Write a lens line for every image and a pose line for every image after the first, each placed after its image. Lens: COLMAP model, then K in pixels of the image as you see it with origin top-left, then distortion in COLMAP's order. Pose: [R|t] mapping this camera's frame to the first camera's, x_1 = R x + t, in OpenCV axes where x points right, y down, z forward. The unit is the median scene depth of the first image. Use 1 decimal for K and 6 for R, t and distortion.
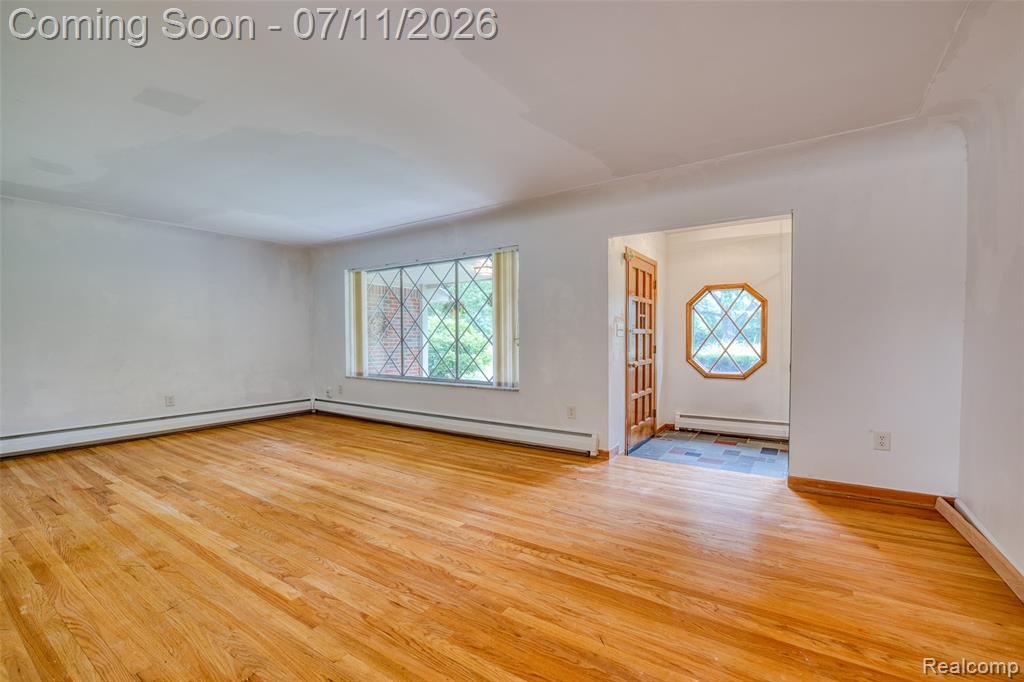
lens RADIAL K [[420.5, 0, 514.9], [0, 420.5, 345.3], [0, 0, 1]] dist [-0.016576, 0.000199]
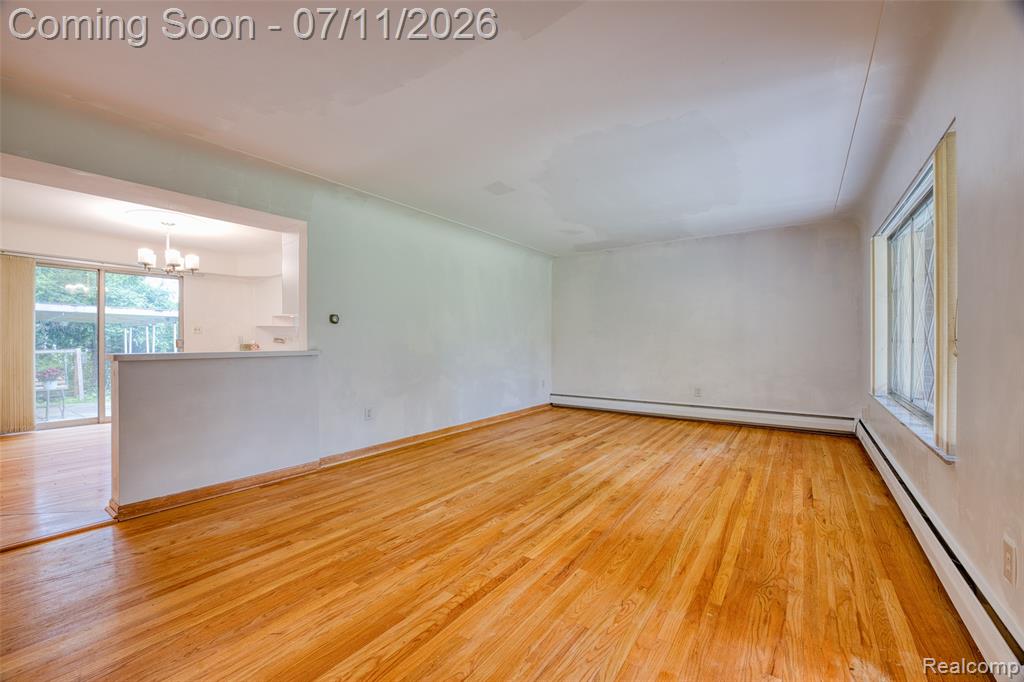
lens RADIAL K [[420.5, 0, 508.6], [0, 420.5, 342.5], [0, 0, 1]] dist [-0.016576, 0.000199]
pose [[-0.015915, 0.010407, -0.999819, 0.673305], [-0.010852, 0.999885, 0.010581, -0.031269], [0.999814, 0.011018, -0.015800, 0.861036]]
